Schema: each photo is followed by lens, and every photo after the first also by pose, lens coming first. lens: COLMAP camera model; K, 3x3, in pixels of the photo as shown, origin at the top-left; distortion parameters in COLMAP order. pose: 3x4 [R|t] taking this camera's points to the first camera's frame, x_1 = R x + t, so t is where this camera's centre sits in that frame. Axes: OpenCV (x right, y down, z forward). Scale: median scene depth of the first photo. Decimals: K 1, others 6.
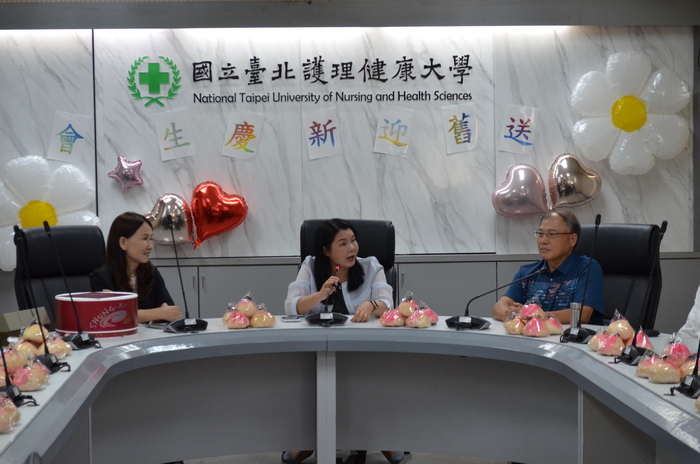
lens RADIAL K [[1454.0, 0, 356.6], [0, 1454.0, 235.4], [0, 0, 1]] dist [-0.000140, 0.000000]
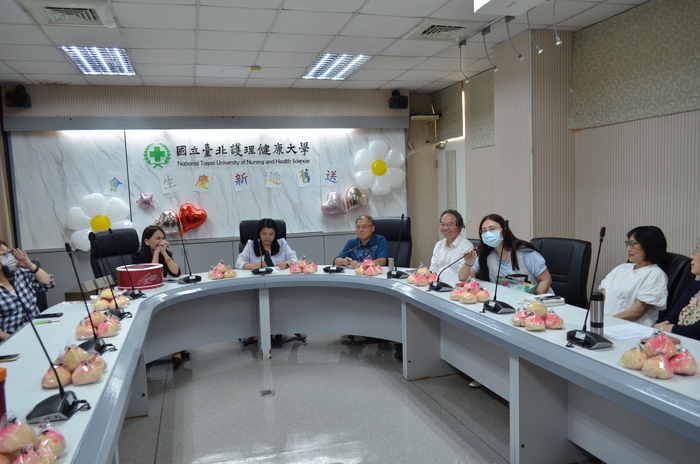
lens RADIAL K [[544.9, 0, 351.0], [0, 544.9, 234.7], [0, 0, 1]] dist [-0.020698, 0.012800]
pose [[0.973856, -0.041970, 0.223257, -0.048530], [0.036055, 0.998884, 0.030510, -0.007640], [-0.224288, -0.021663, 0.974282, 0.185357]]
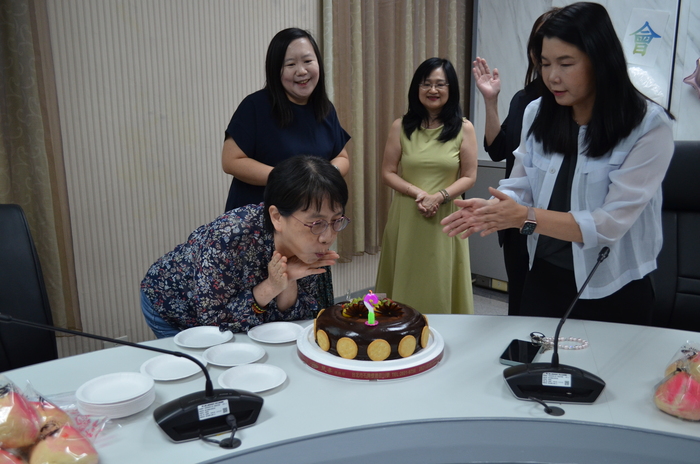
lens RADIAL K [[641.2, 0, 347.7], [0, 641.2, 237.8], [0, 0, 1]] dist [-0.022378, 0.000000]
pose [[0.674979, 0.174115, -0.716999, -0.015050], [-0.041403, 0.979165, 0.198802, -0.015622], [0.736674, -0.104502, 0.668124, 0.576916]]
